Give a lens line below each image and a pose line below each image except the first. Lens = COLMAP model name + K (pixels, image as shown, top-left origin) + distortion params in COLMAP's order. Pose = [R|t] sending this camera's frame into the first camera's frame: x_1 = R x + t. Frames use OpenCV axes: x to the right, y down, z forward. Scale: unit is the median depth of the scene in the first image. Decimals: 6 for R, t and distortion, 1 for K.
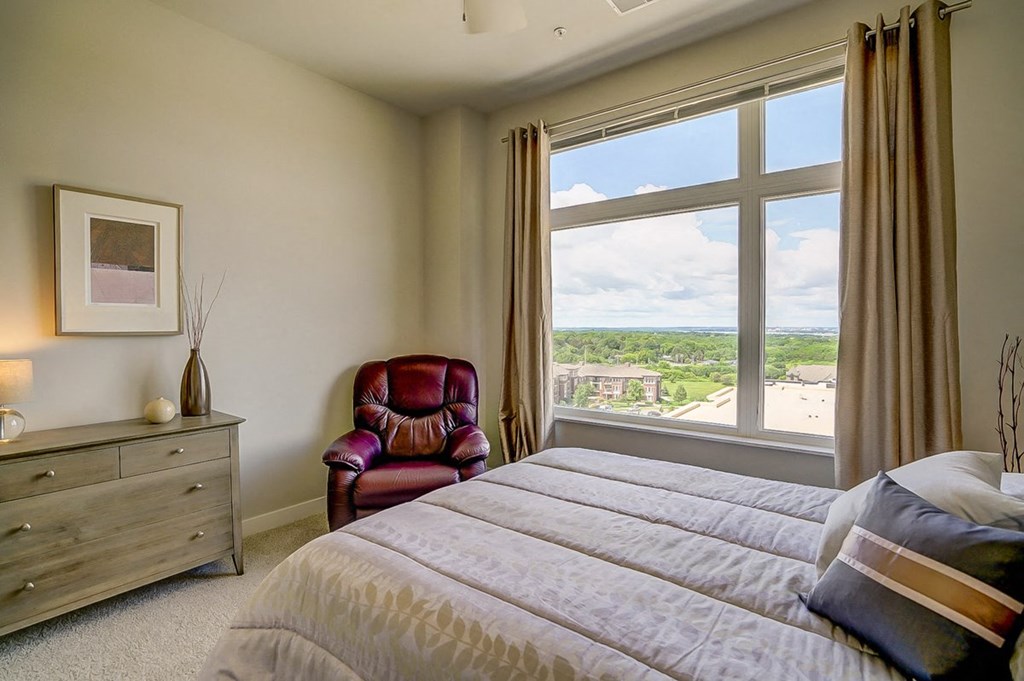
lens RADIAL K [[476.8, 0, 512.1], [0, 476.8, 341.3], [0, 0, 1]] dist [-0.024553, 0.003472]
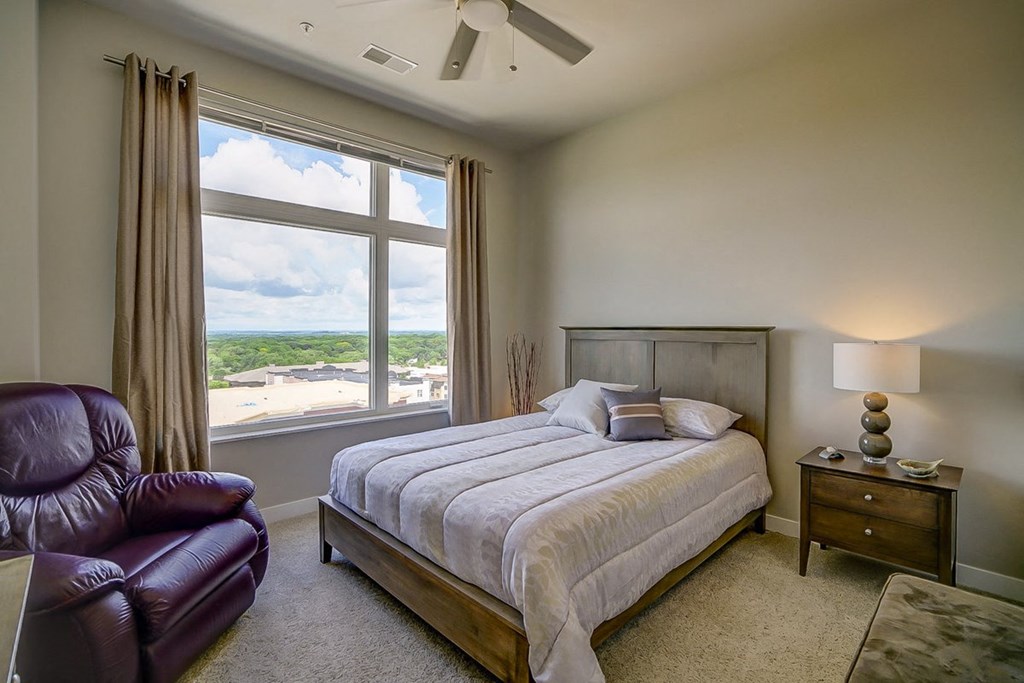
lens RADIAL K [[467.8, 0, 513.5], [0, 467.8, 334.5], [0, 0, 1]] dist [-0.004982, 0.000018]
pose [[0.163917, -0.012825, 0.986391, -0.885143], [0.030041, 0.999517, 0.008004, -0.023141], [-0.986017, 0.028320, 0.164223, 0.496774]]
